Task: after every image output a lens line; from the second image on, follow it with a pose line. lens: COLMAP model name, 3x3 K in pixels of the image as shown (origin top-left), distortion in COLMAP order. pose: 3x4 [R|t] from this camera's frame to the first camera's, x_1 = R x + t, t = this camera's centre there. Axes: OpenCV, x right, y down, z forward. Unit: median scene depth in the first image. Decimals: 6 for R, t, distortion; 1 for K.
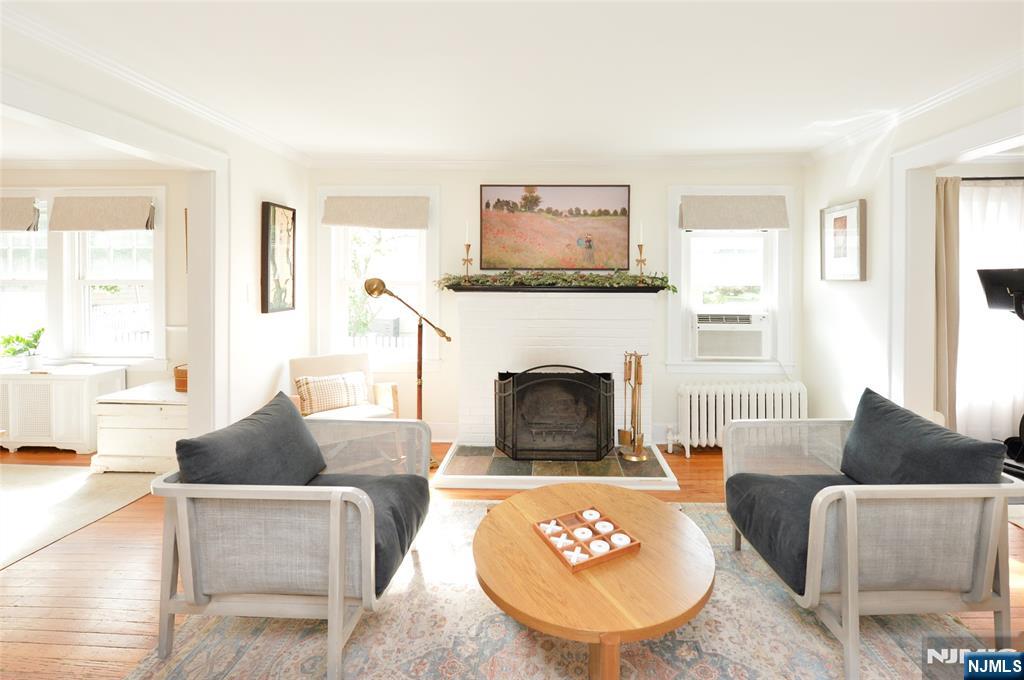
lens RADIAL K [[425.2, 0, 531.4], [0, 425.2, 282.2], [0, 0, 1]] dist [-0.006715, -0.000569]
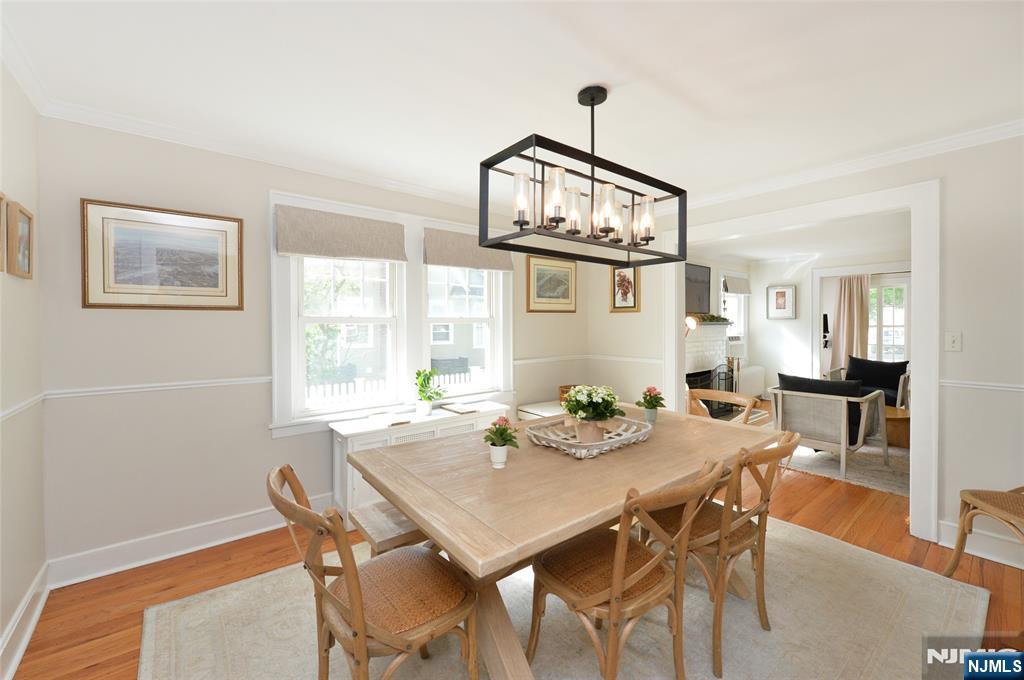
lens RADIAL K [[426.1, 0, 502.0], [0, 426.1, 330.6], [0, 0, 1]] dist [-0.009009, 0.000000]
pose [[0.767488, -0.013283, 0.640925, -1.647289], [0.010140, 0.999912, 0.008581, 0.017980], [-0.640983, -0.000087, 0.767555, 0.180230]]
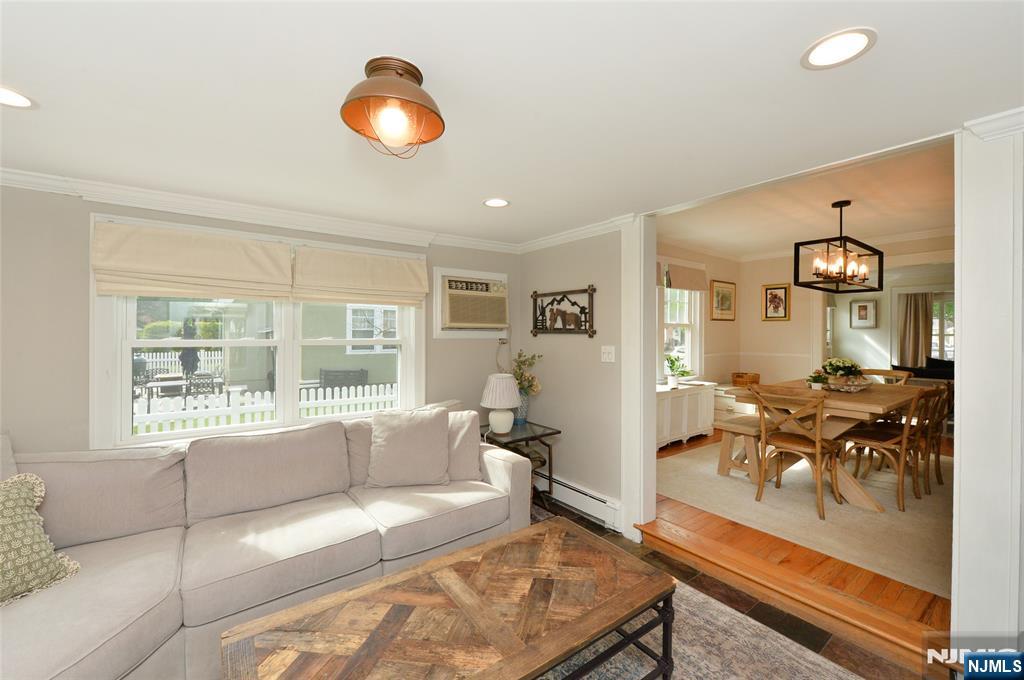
lens RADIAL K [[426.1, 0, 507.5], [0, 426.1, 339.6], [0, 0, 1]] dist [-0.009009, 0.000000]
pose [[0.786083, -0.006073, 0.618091, -2.629623], [0.001288, 0.999966, 0.008187, 0.043121], [-0.618120, -0.005640, 0.786064, 0.226579]]
